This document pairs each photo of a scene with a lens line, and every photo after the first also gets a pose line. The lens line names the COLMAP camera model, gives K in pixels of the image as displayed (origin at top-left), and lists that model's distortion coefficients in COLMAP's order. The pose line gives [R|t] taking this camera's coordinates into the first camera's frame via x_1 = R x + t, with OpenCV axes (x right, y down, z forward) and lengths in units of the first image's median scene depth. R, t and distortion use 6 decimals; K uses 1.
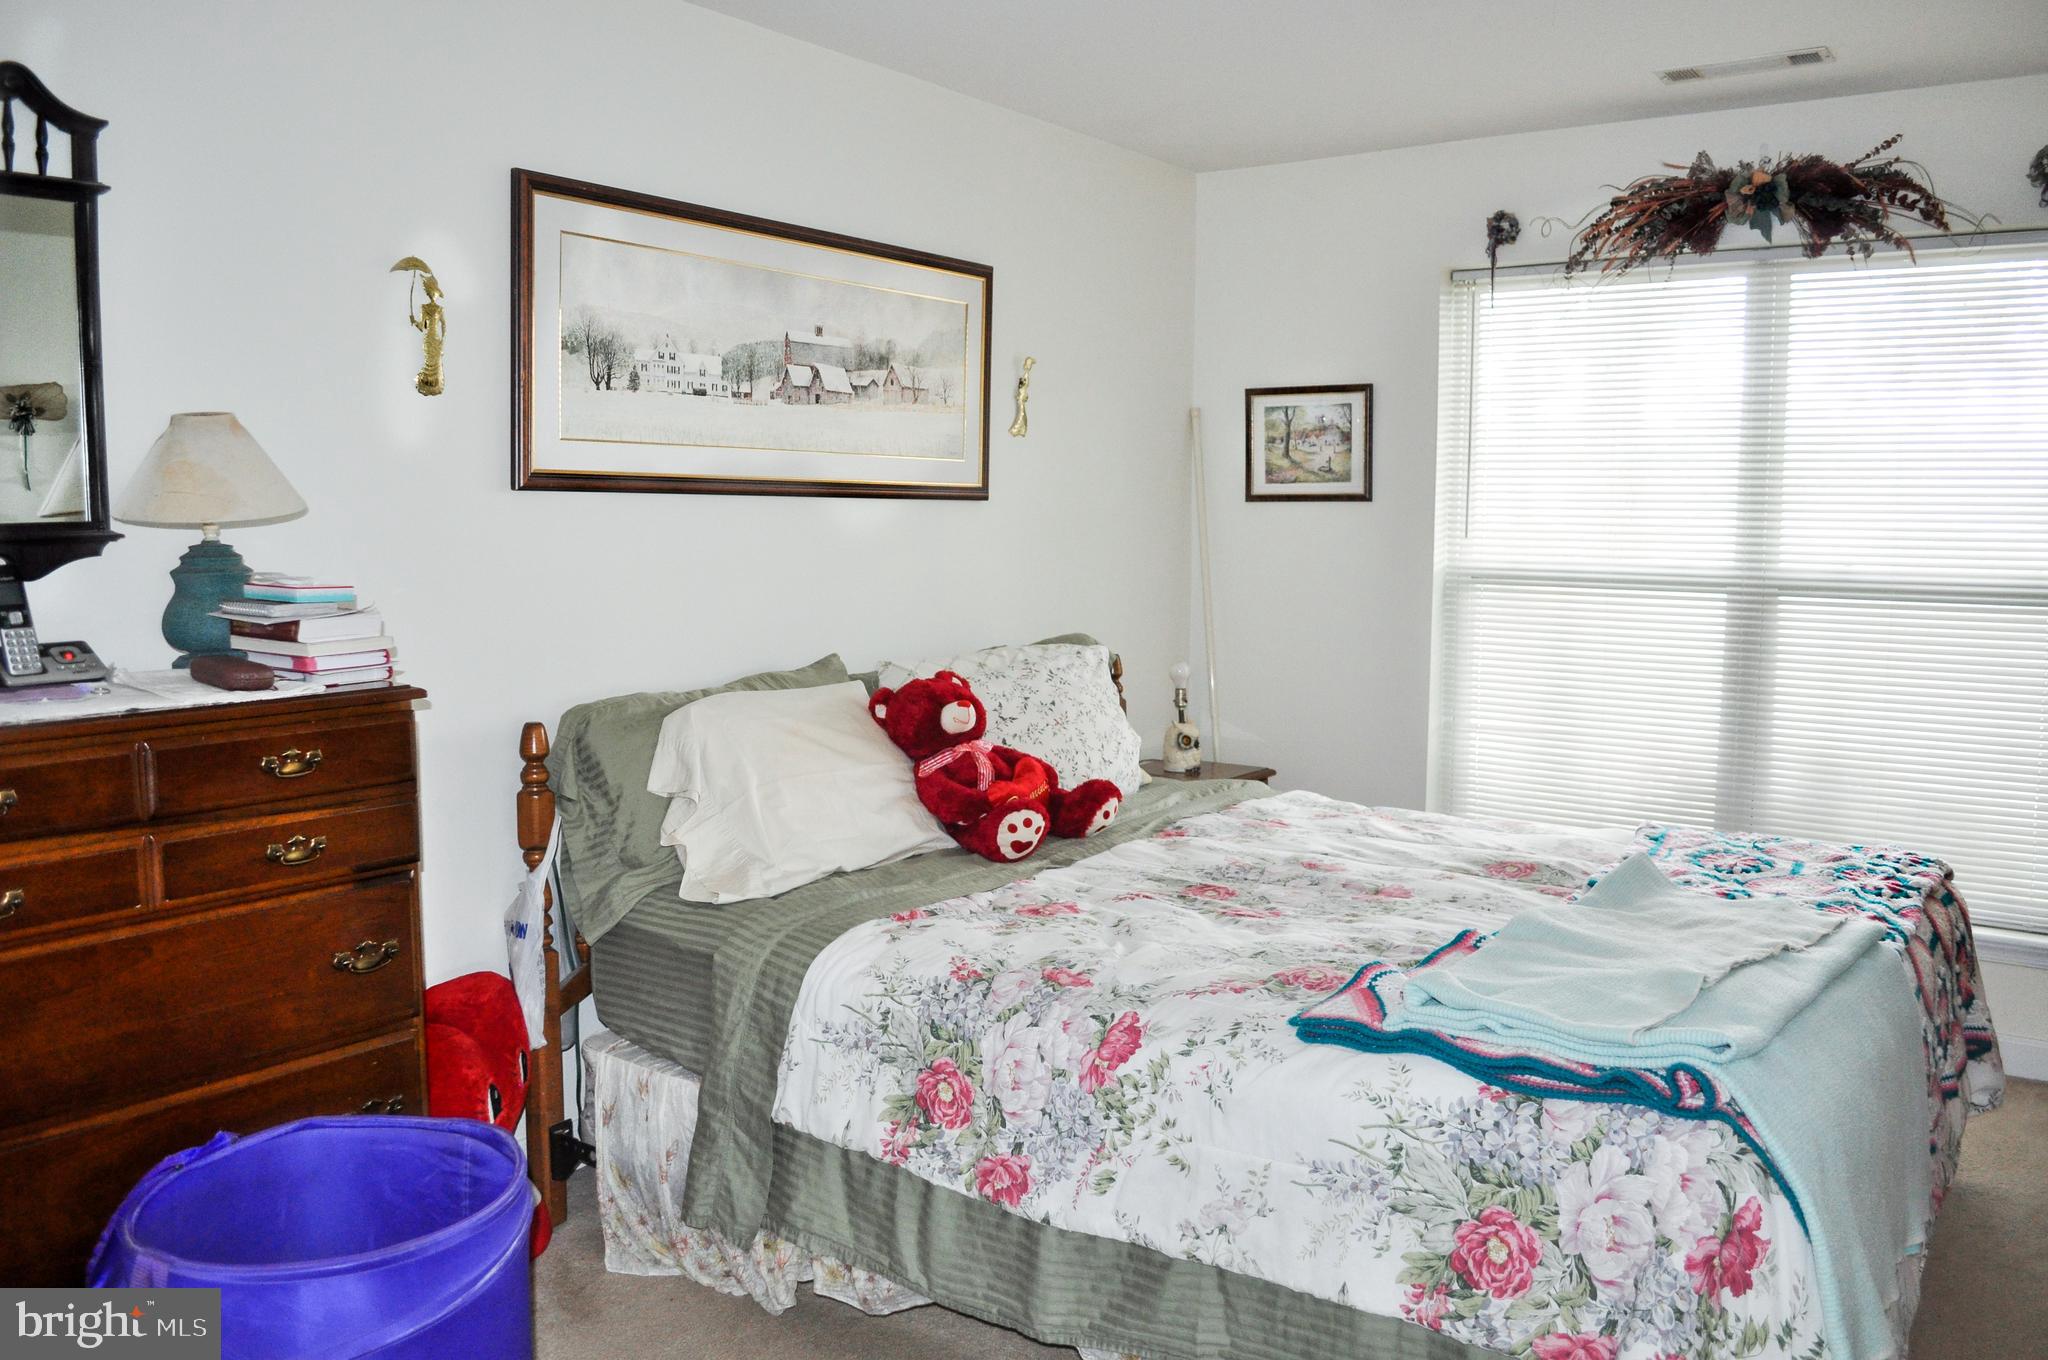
lens RADIAL K [[1604.6, 0, 1033.3], [0, 1604.6, 678.0], [0, 0, 1]] dist [-0.082499, 0.014321]
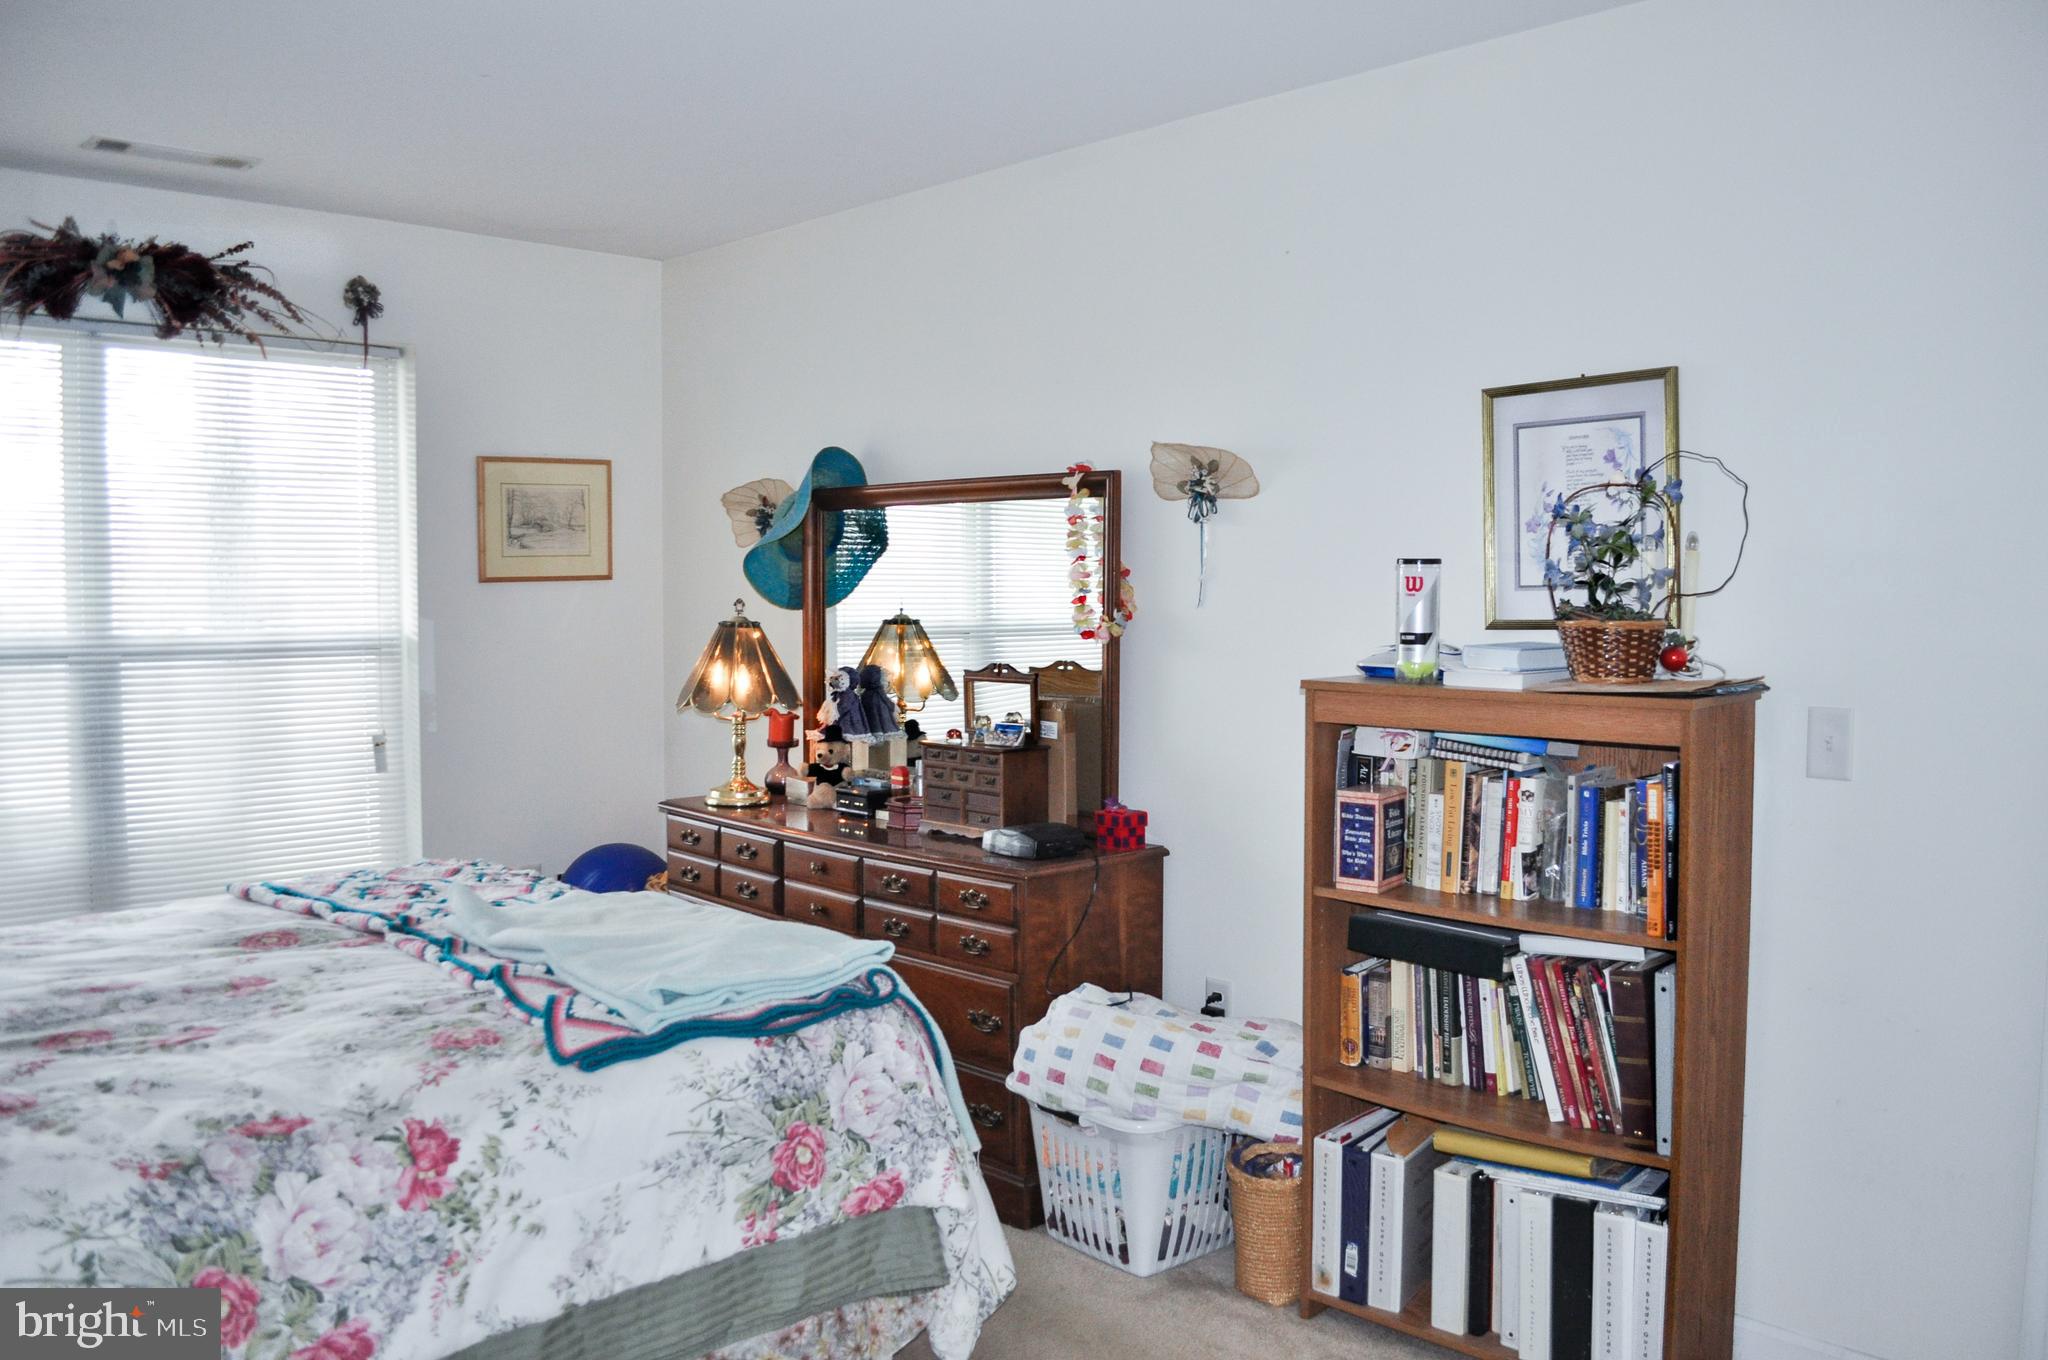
lens RADIAL K [[1604.6, 0, 1033.3], [0, 1604.6, 678.0], [0, 0, 1]] dist [-0.082499, 0.014321]
pose [[0.185358, -0.063985, 0.980586, -0.788576], [0.099313, 0.993988, 0.046087, -0.058188], [-0.977640, 0.088842, 0.190598, 0.449577]]
